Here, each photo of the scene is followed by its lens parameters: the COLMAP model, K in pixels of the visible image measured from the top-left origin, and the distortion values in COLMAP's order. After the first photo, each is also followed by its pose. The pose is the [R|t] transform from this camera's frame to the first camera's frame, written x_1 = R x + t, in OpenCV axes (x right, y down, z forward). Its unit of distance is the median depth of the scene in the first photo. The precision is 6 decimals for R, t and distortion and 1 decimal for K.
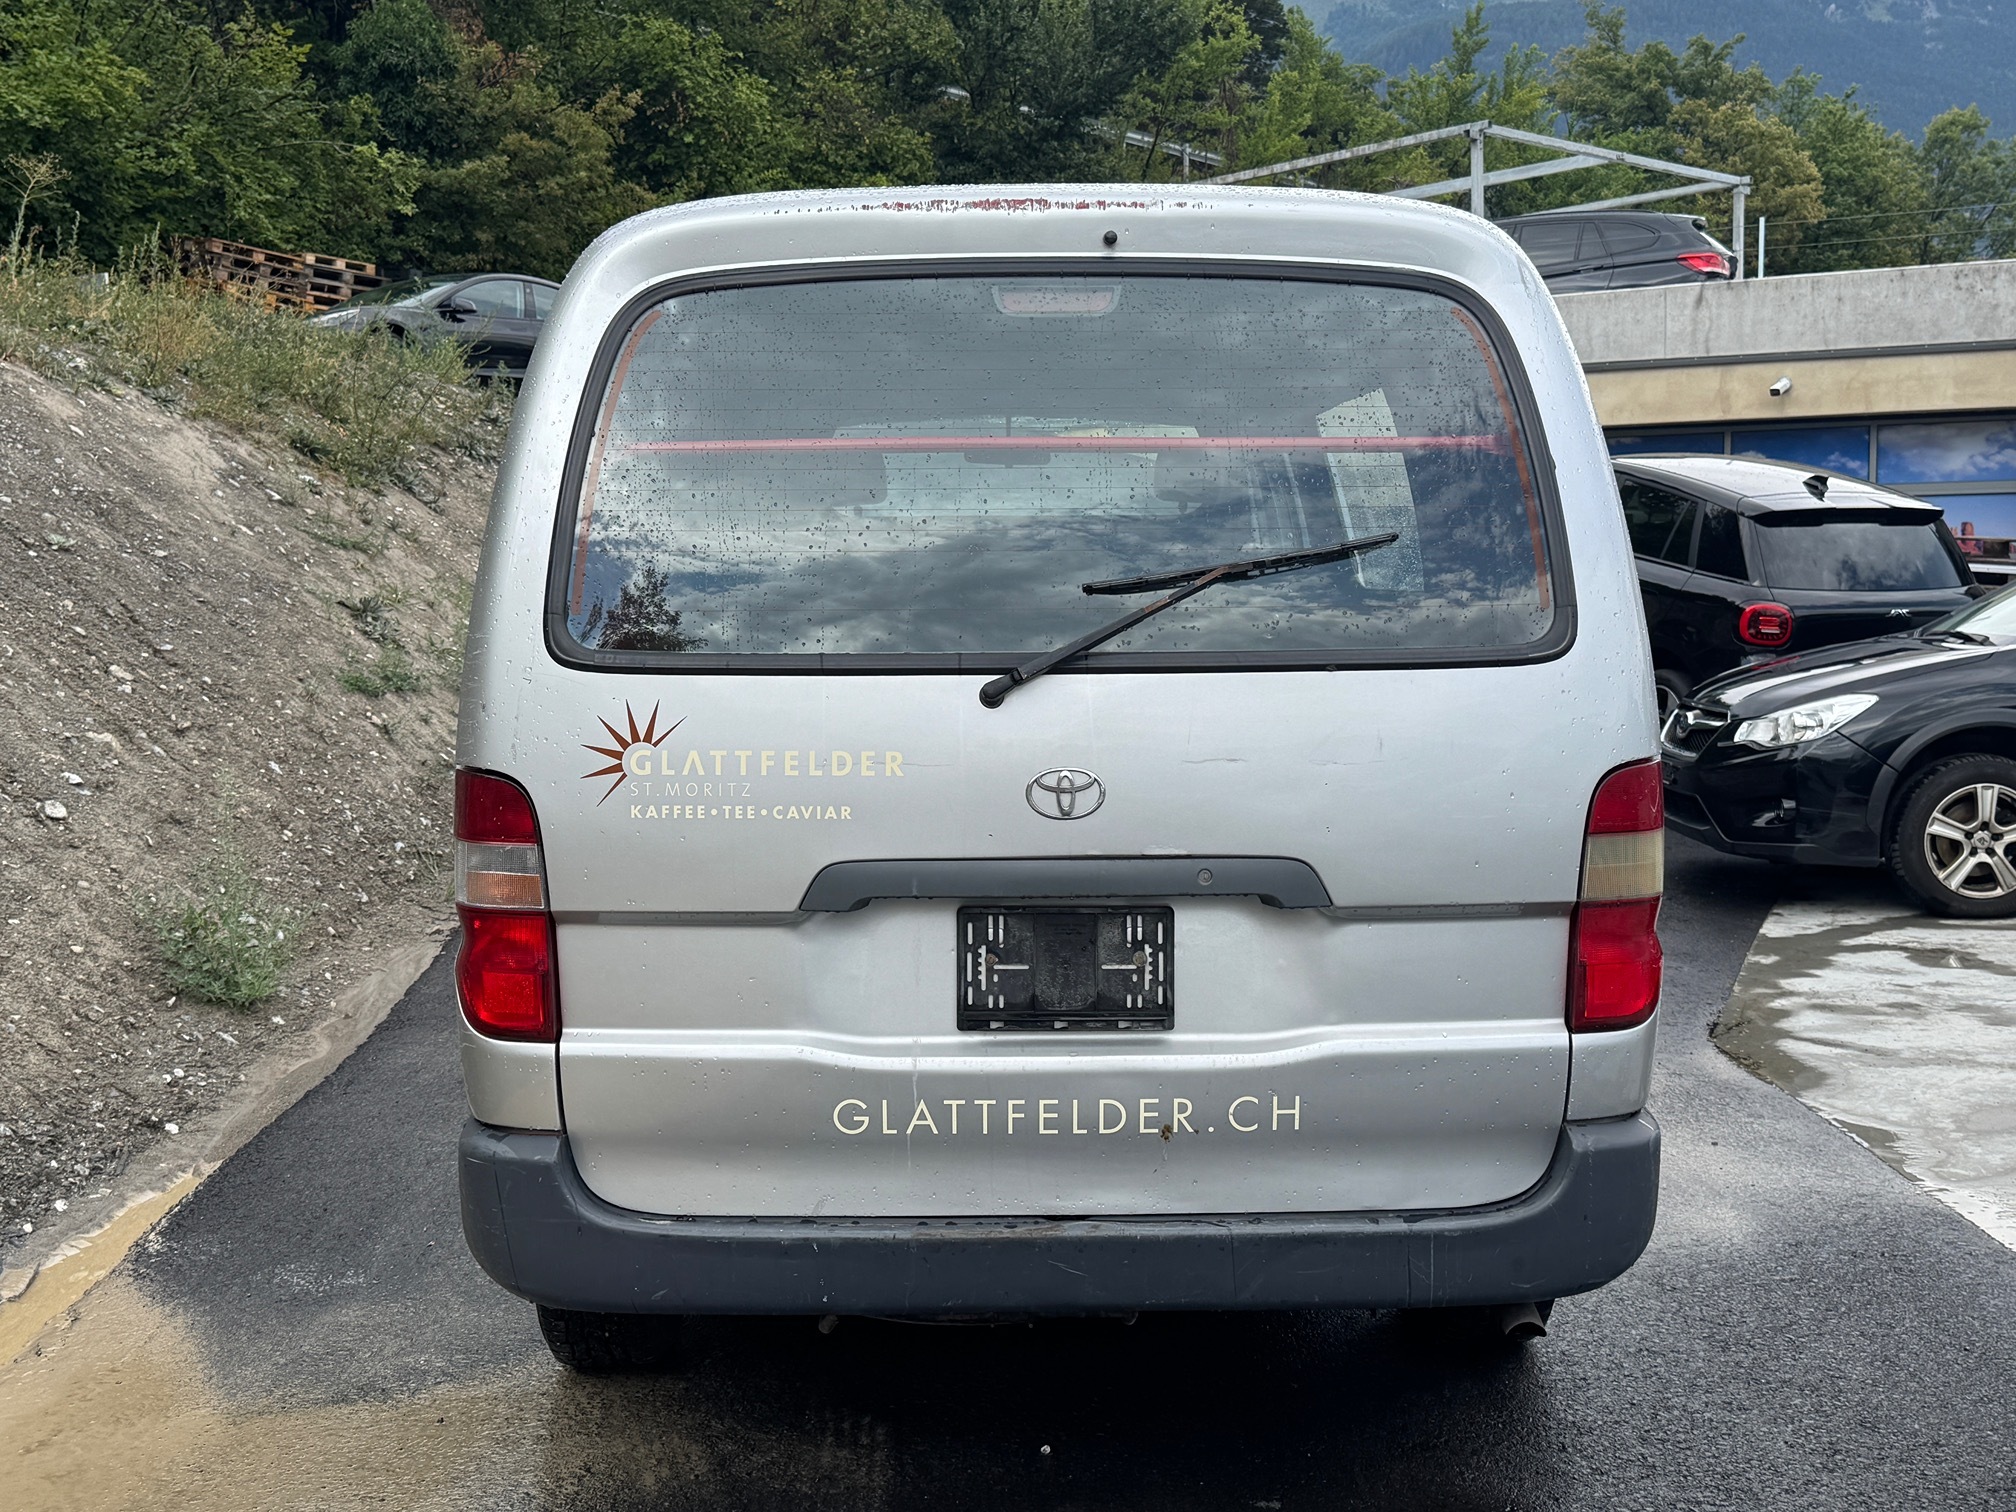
lens RADIAL K [[2186.8, 0, 1001.7], [0, 2186.8, 749.5], [0, 0, 1]] dist [0.158563, -0.329383]
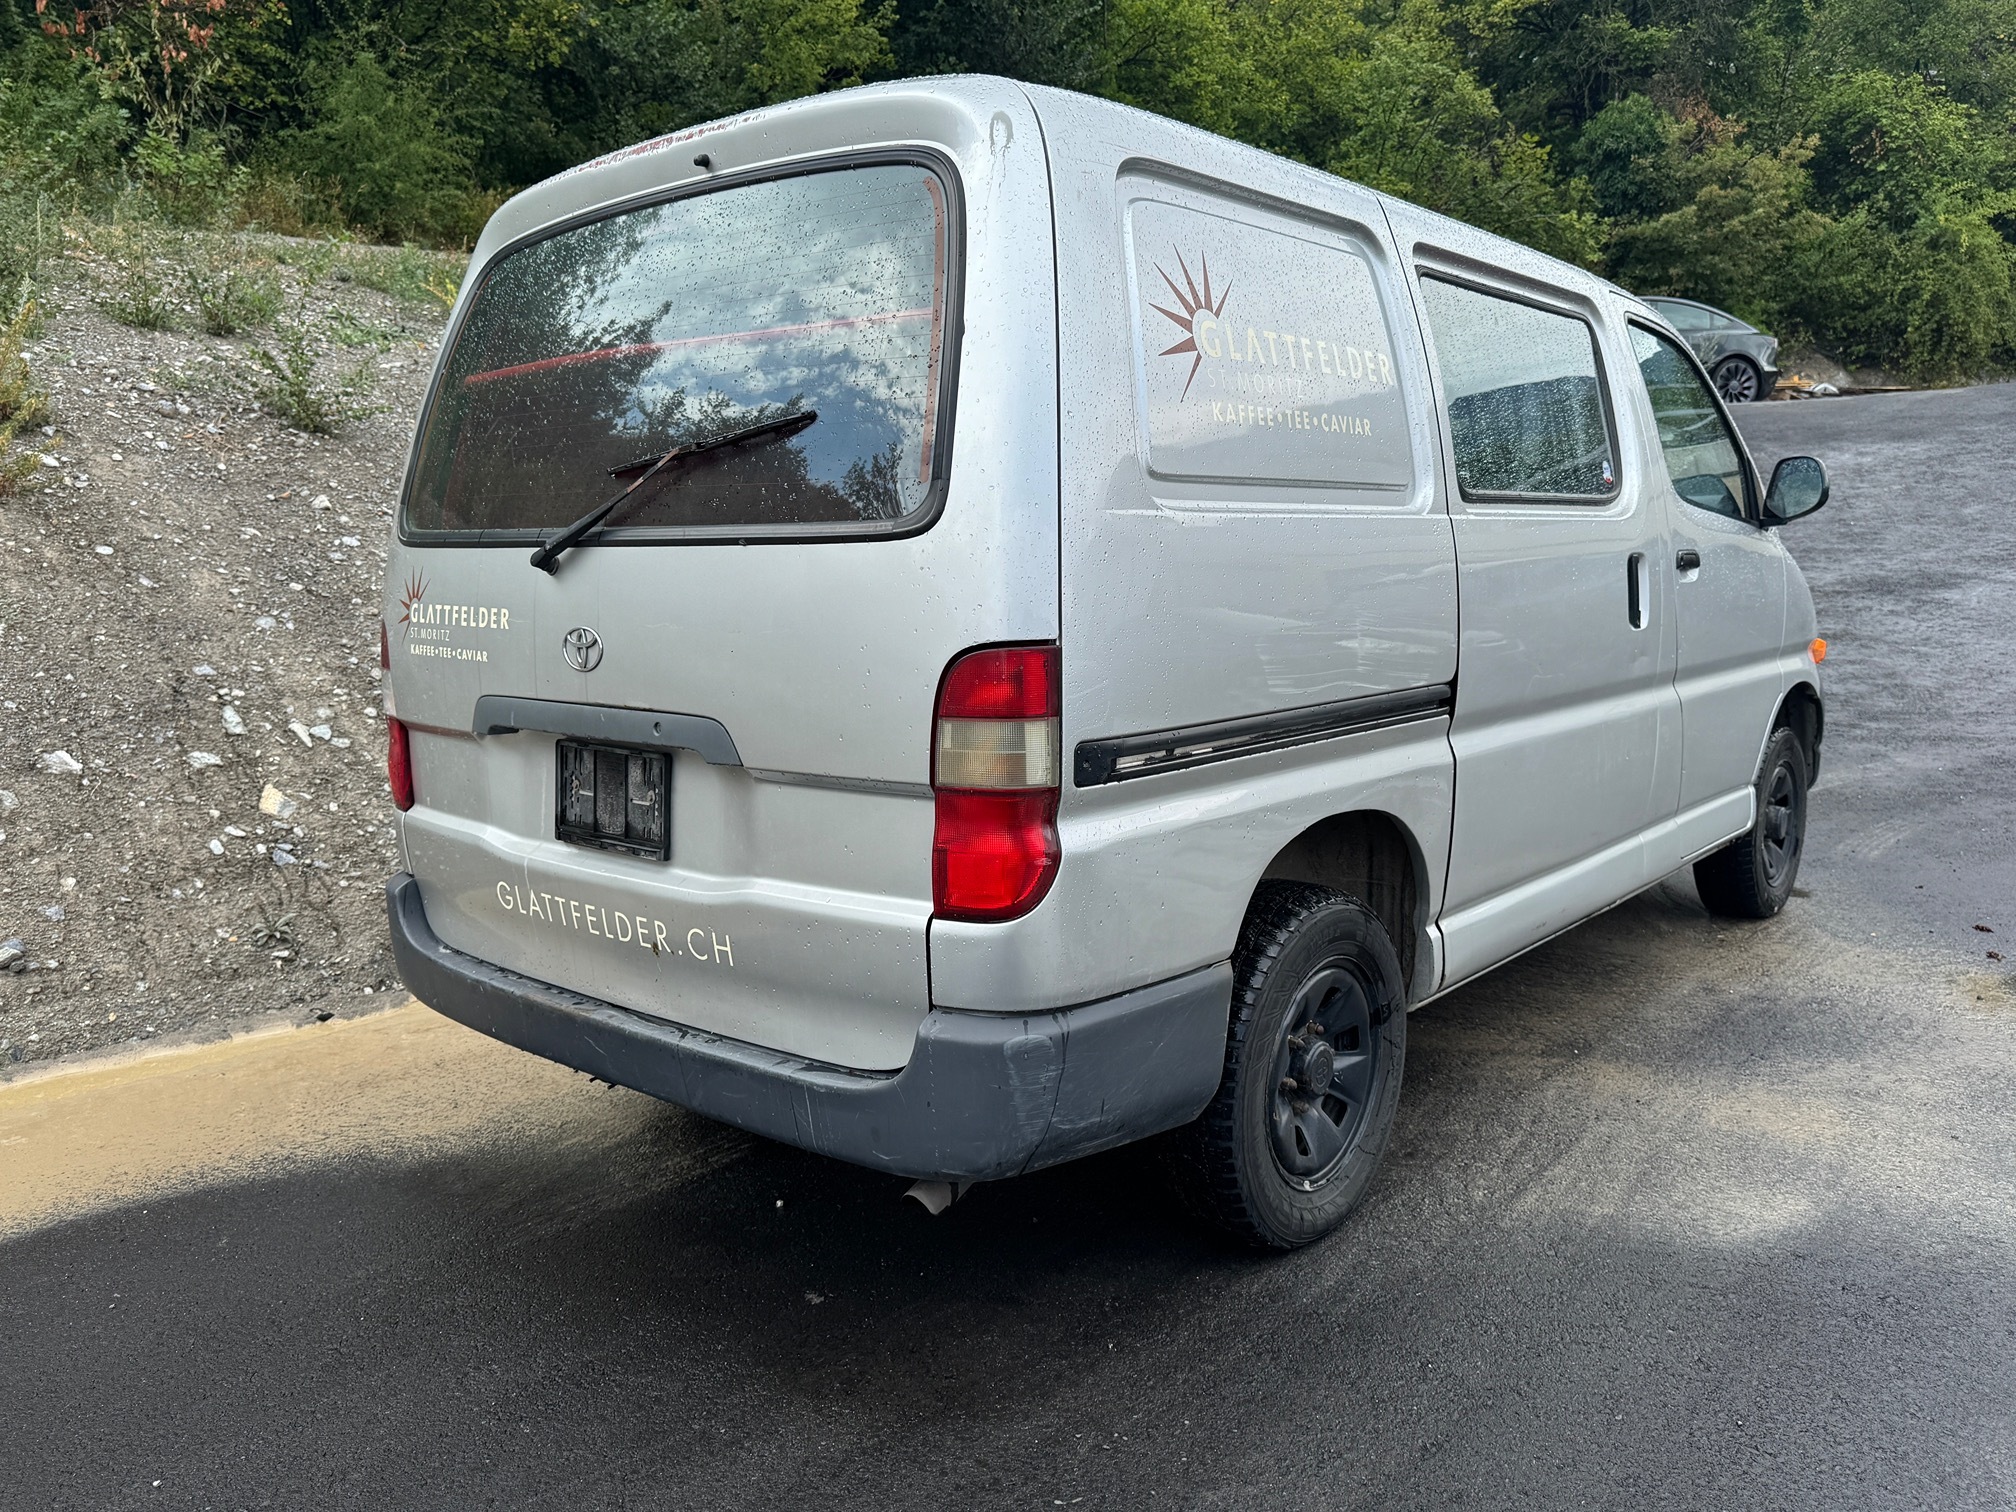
lens RADIAL K [[1529.9, 0, 1012.7], [0, 1529.9, 750.6], [0, 0, 1]] dist [0.015766, -0.015178]
pose [[0.750842, 0.083184, -0.655222, 0.724656], [-0.046730, 0.996242, 0.072928, 0.004025], [0.658826, -0.024139, 0.751908, 0.520247]]
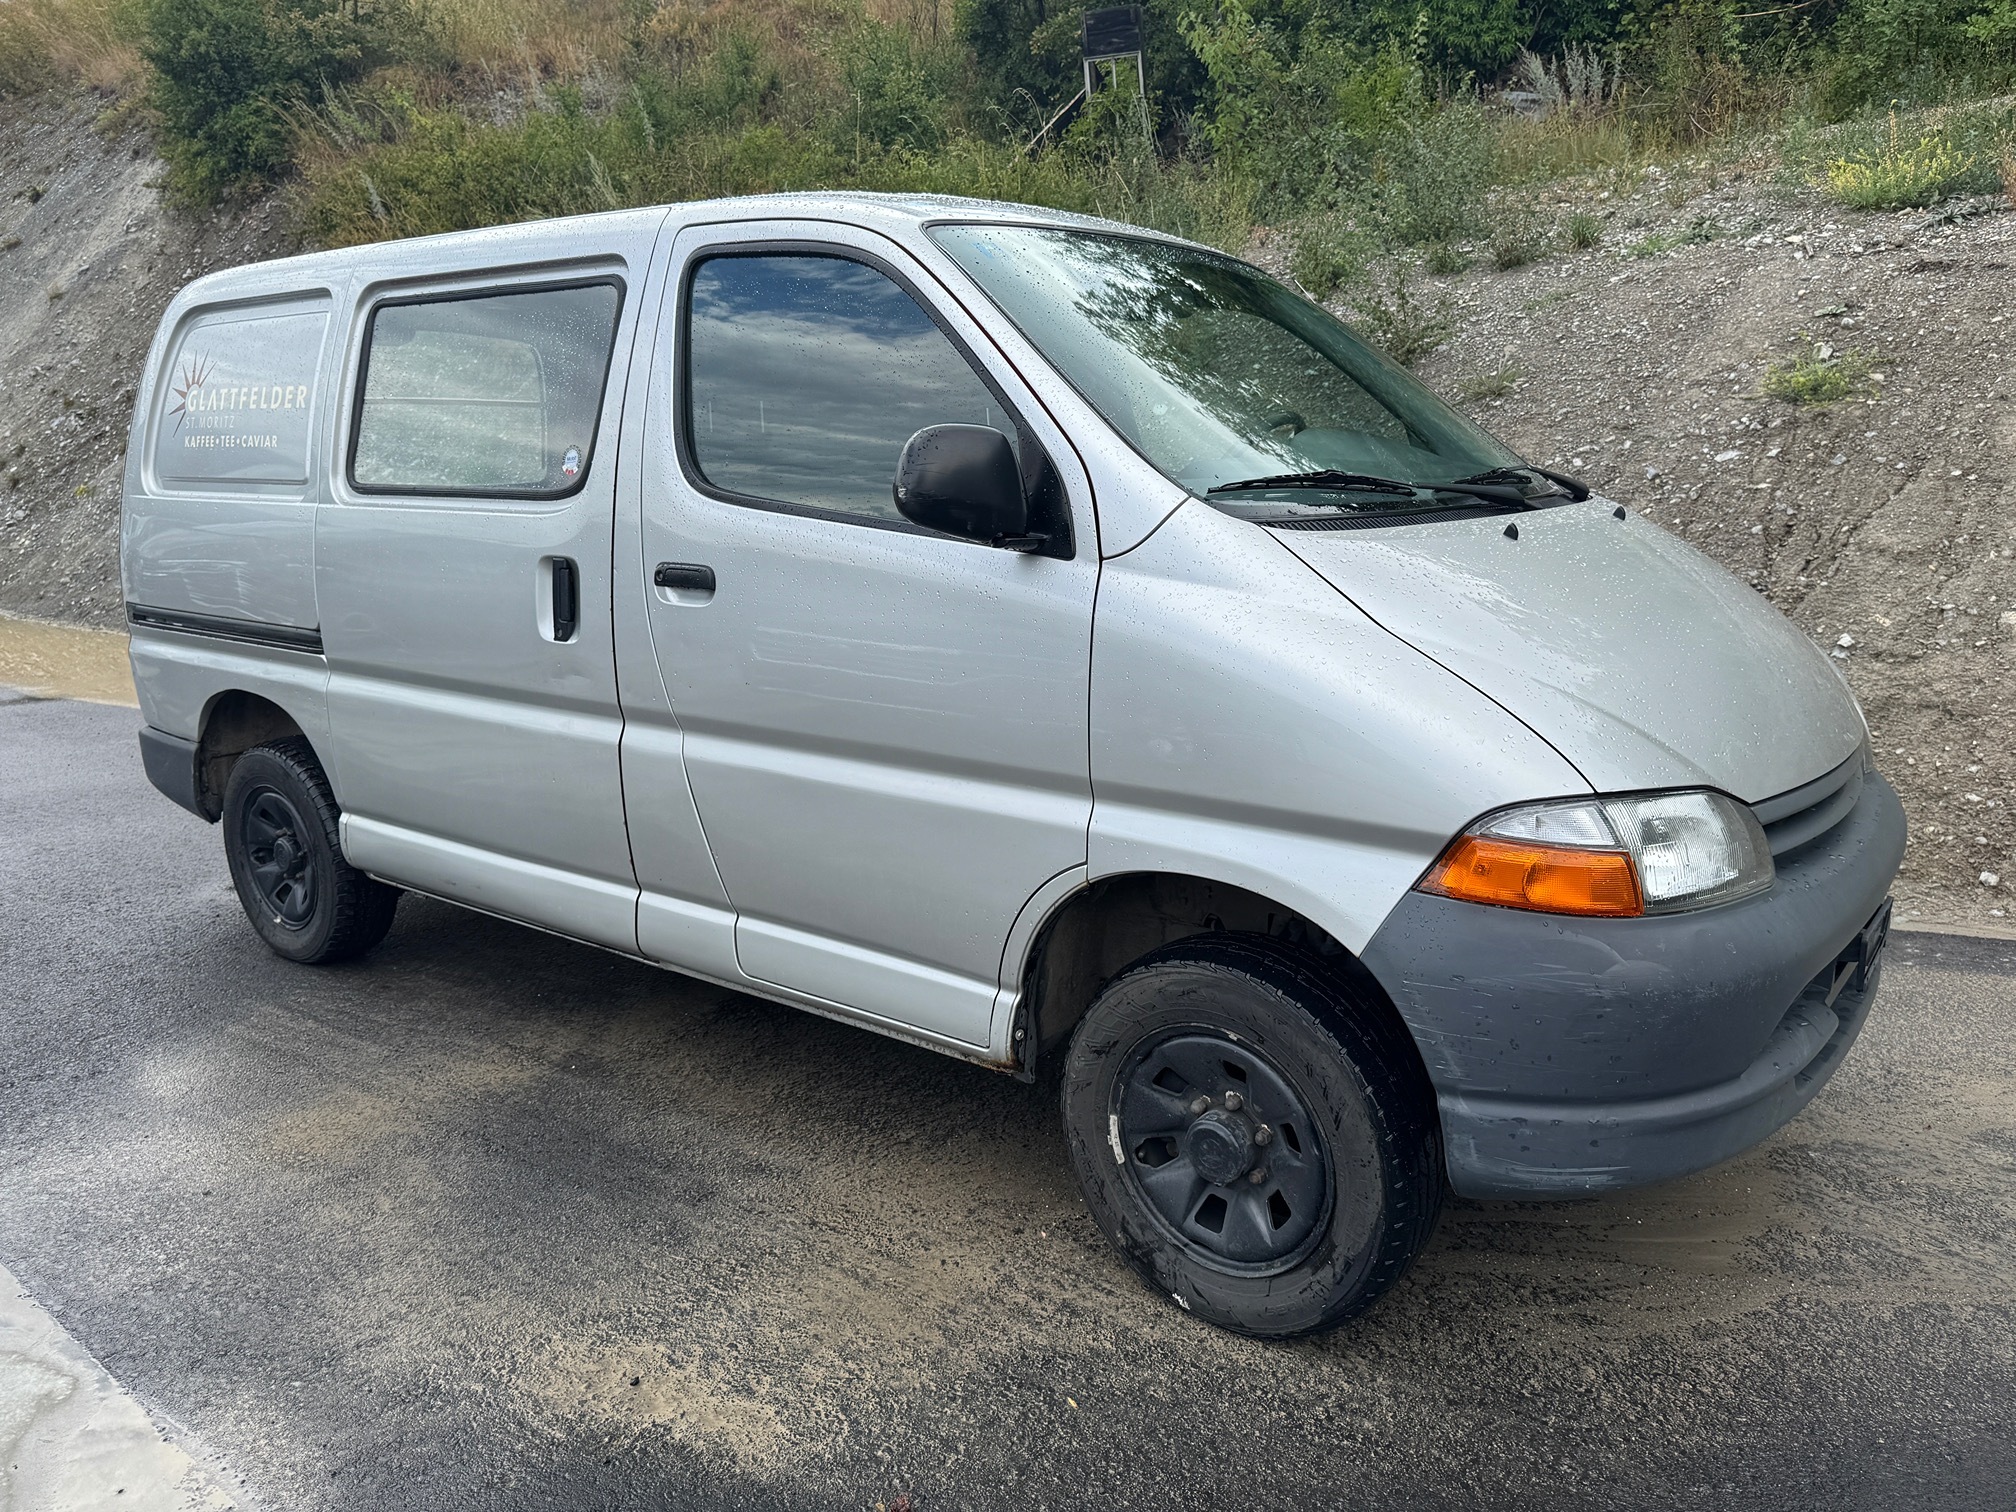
lens RADIAL K [[1507.0, 0, 1017.9], [0, 1507.0, 749.9], [0, 0, 1]] dist [0.049711, -0.071611]
pose [[-0.625712, 0.172699, -0.760697, 0.907811], [-0.051301, 0.963963, 0.261043, -0.240735], [0.778365, 0.202362, -0.594304, 2.607612]]
